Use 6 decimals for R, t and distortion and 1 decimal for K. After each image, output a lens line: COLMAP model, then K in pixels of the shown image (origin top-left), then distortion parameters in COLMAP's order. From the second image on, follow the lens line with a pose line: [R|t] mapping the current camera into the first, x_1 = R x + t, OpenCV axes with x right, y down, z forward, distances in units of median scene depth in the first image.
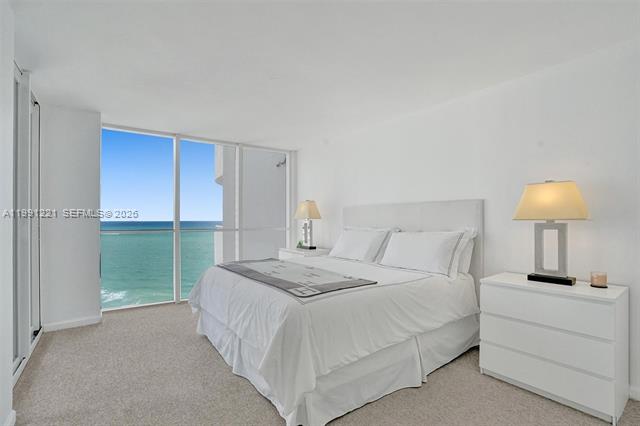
lens RADIAL K [[305.3, 0, 321.7], [0, 305.3, 218.8], [0, 0, 1]] dist [-0.069010, 0.027593]
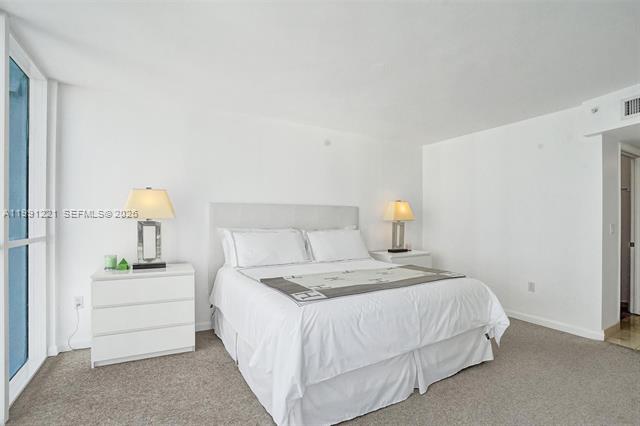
lens RADIAL K [[305.3, 0, 321.7], [0, 305.3, 218.8], [0, 0, 1]] dist [-0.069010, 0.027593]
pose [[0.123814, -0.001212, 0.992305, -0.883506], [-0.006318, 0.999978, 0.002010, -0.004799], [-0.992285, -0.006518, 0.123803, 0.865313]]
